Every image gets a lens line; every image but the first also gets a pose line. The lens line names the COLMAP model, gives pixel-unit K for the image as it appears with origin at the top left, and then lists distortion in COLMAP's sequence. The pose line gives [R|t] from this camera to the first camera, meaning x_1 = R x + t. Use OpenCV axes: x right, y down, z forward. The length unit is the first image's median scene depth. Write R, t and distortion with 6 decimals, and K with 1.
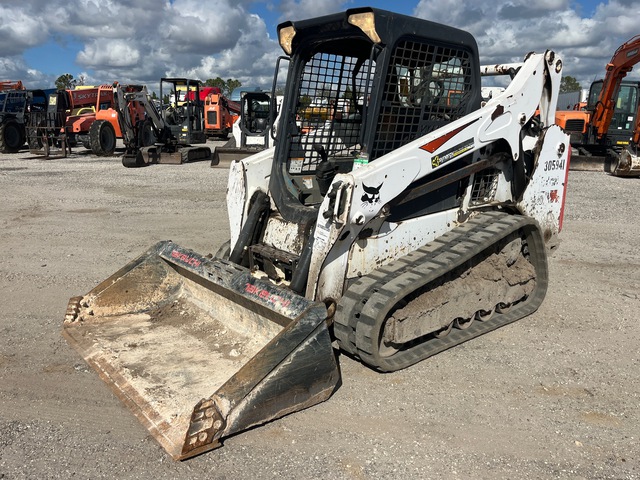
lens RADIAL K [[575.7, 0, 319.6], [0, 575.7, 243.3], [0, 0, 1]] dist [-0.013165, -0.004547]
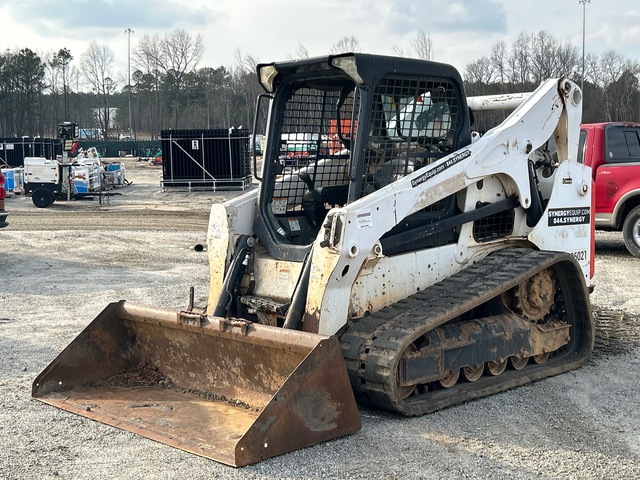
lens RADIAL K [[1230.7, 0, 317.5], [0, 1230.7, 240.4], [0, 0, 1]] dist [-0.014303, 0.000000]
pose [[0.997650, -0.040967, 0.054925, -0.099729], [0.048081, 0.989654, -0.135176, 0.202416], [-0.048819, 0.137499, 0.989298, -1.026914]]
